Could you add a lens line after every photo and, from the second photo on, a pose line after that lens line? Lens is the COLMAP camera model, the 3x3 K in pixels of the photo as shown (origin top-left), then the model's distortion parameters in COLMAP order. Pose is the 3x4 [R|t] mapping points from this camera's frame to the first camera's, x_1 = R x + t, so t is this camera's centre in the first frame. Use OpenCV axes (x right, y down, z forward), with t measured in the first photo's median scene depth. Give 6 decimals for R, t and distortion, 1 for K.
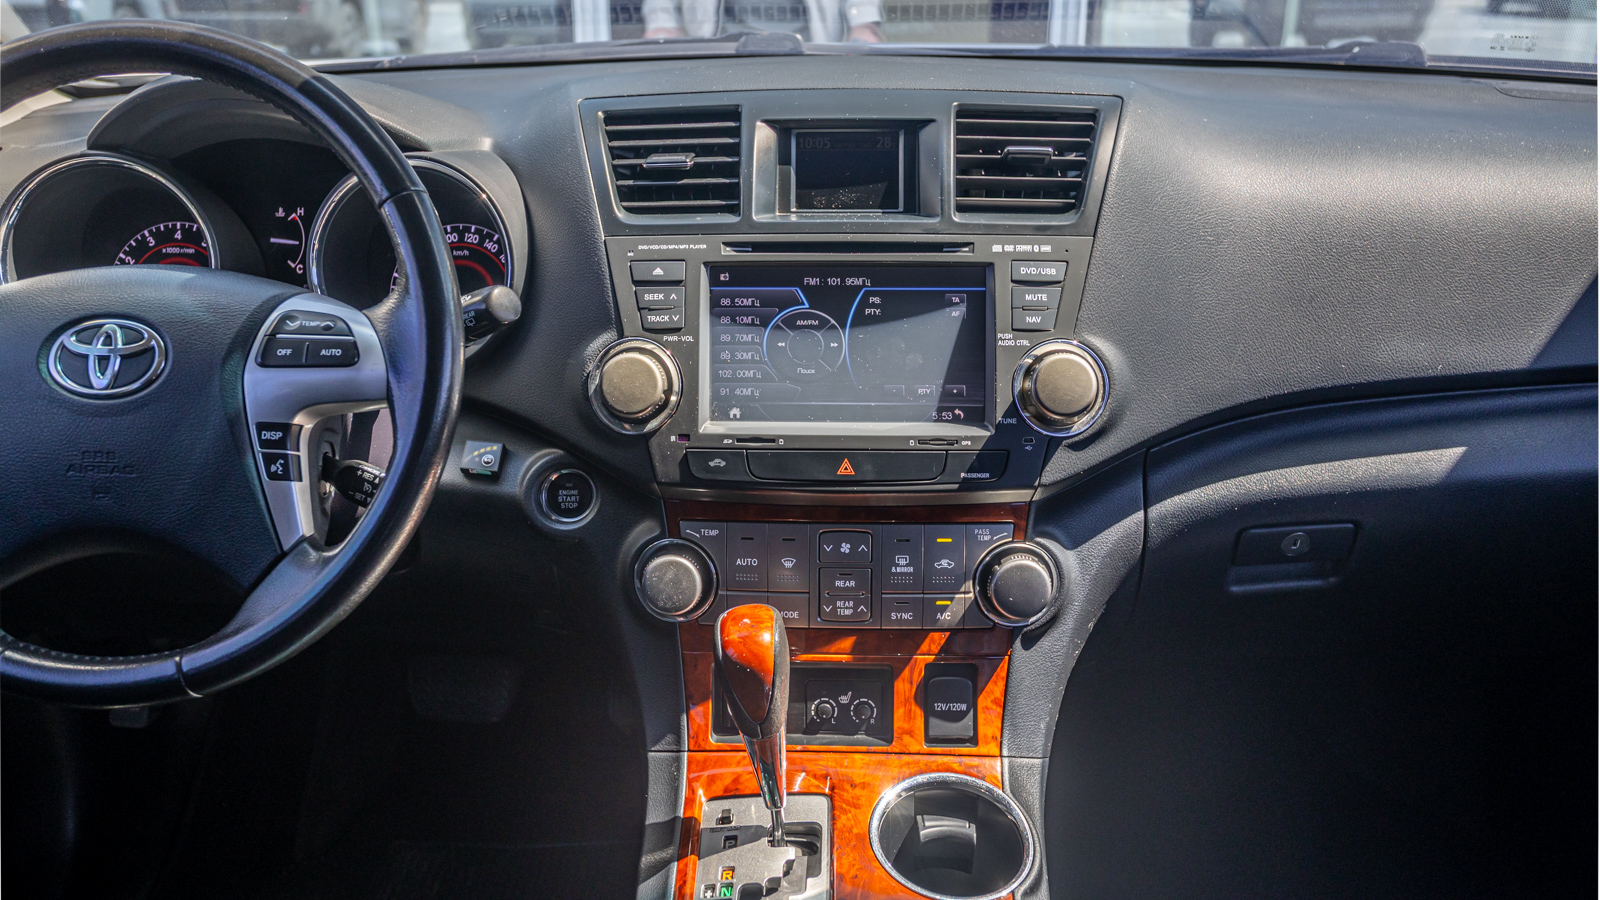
lens RADIAL K [[1388.9, 0, 776.7], [0, 1388.9, 441.1], [0, 0, 1]] dist [0.009351, 0.024992]
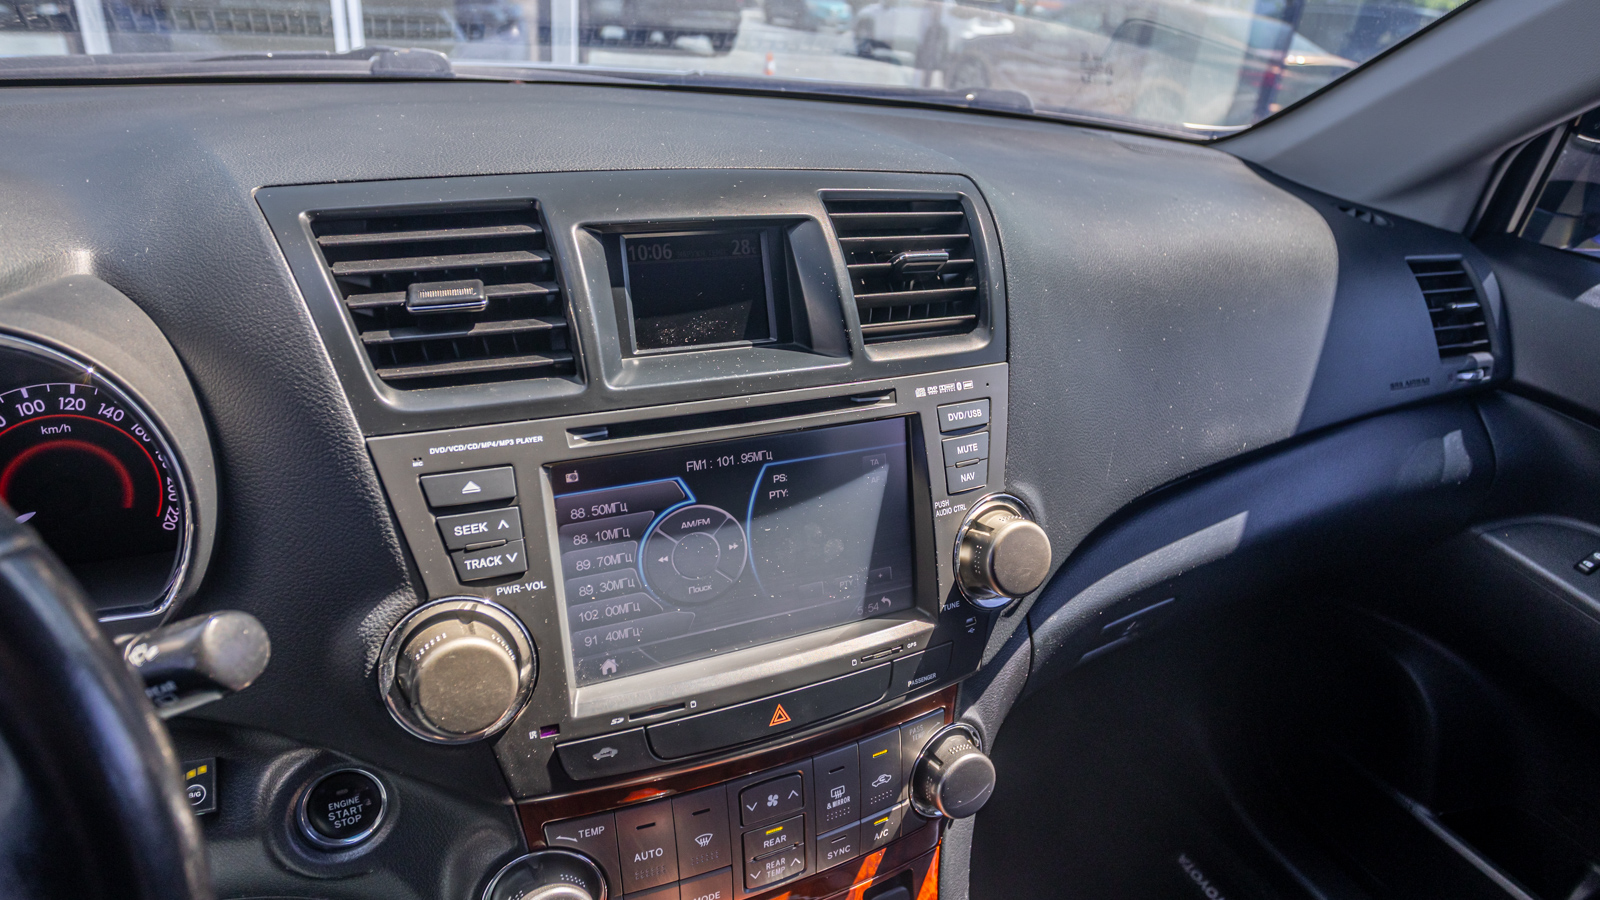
lens RADIAL K [[953.7, 0, 805.7], [0, 953.7, 442.8], [0, 0, 1]] dist [-0.057383, 0.023008]
pose [[0.873690, -0.141679, 0.465396, -0.148346], [0.077130, 0.984894, 0.155033, -0.195228], [-0.480331, -0.099555, 0.871419, 0.550910]]
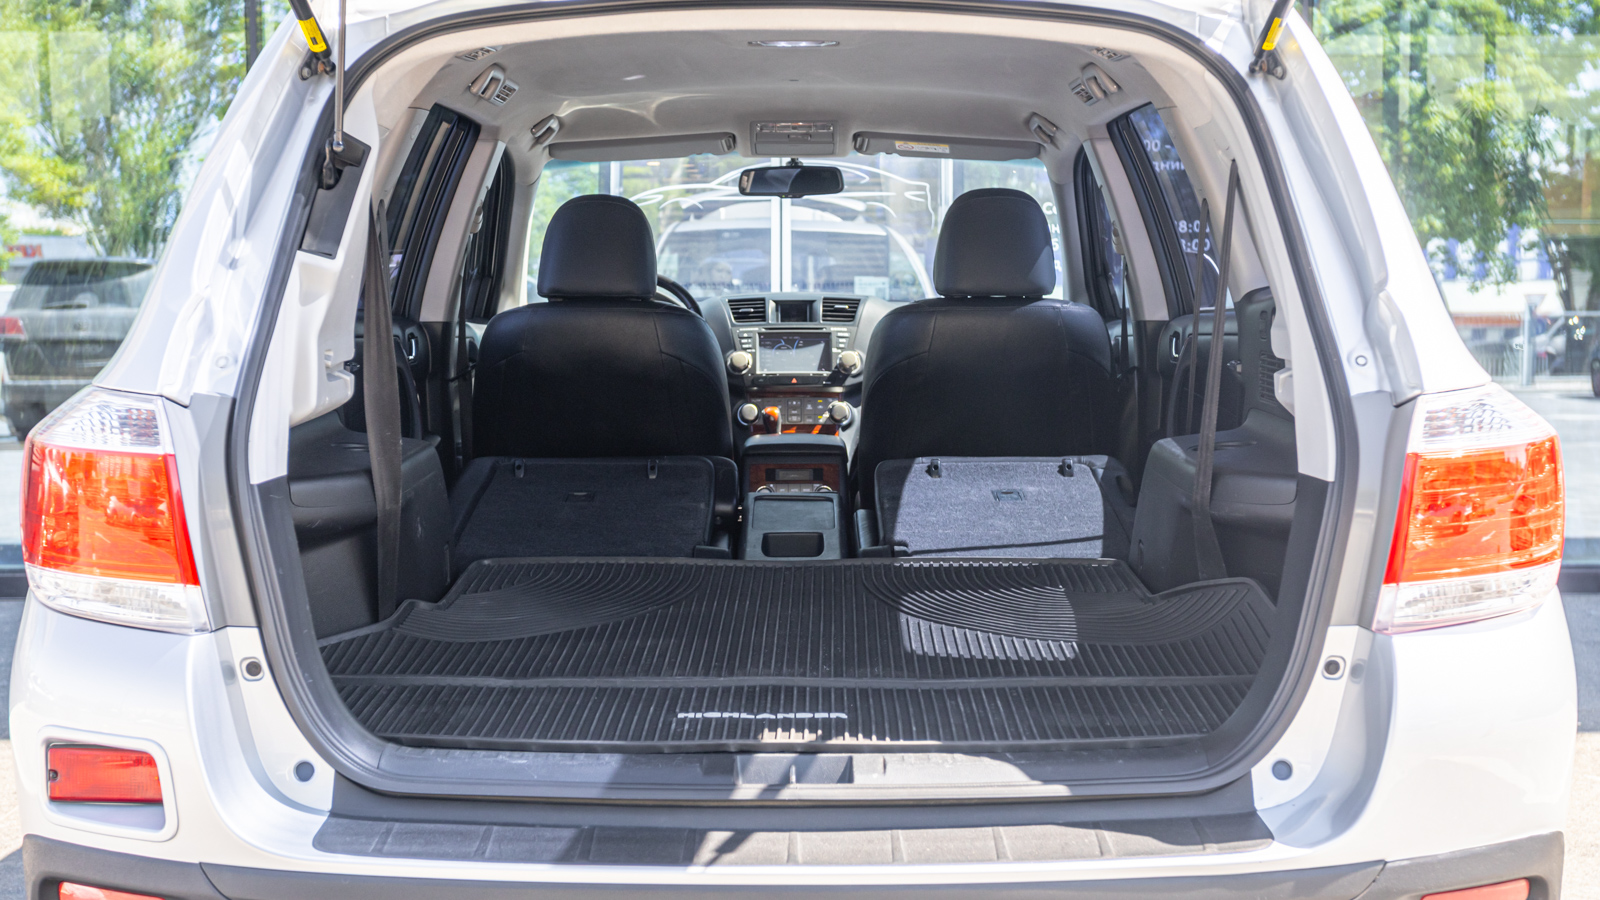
lens RADIAL K [[3457.9, 0, 856.0], [0, 3457.9, 502.0], [0, 0, 1]] dist [-0.092284, 0.000000]
pose [[0.997870, 0.005403, 0.065010, -0.398094], [0.014607, 0.952754, -0.303390, 3.216733], [-0.063578, 0.303694, 0.950646, -7.955855]]
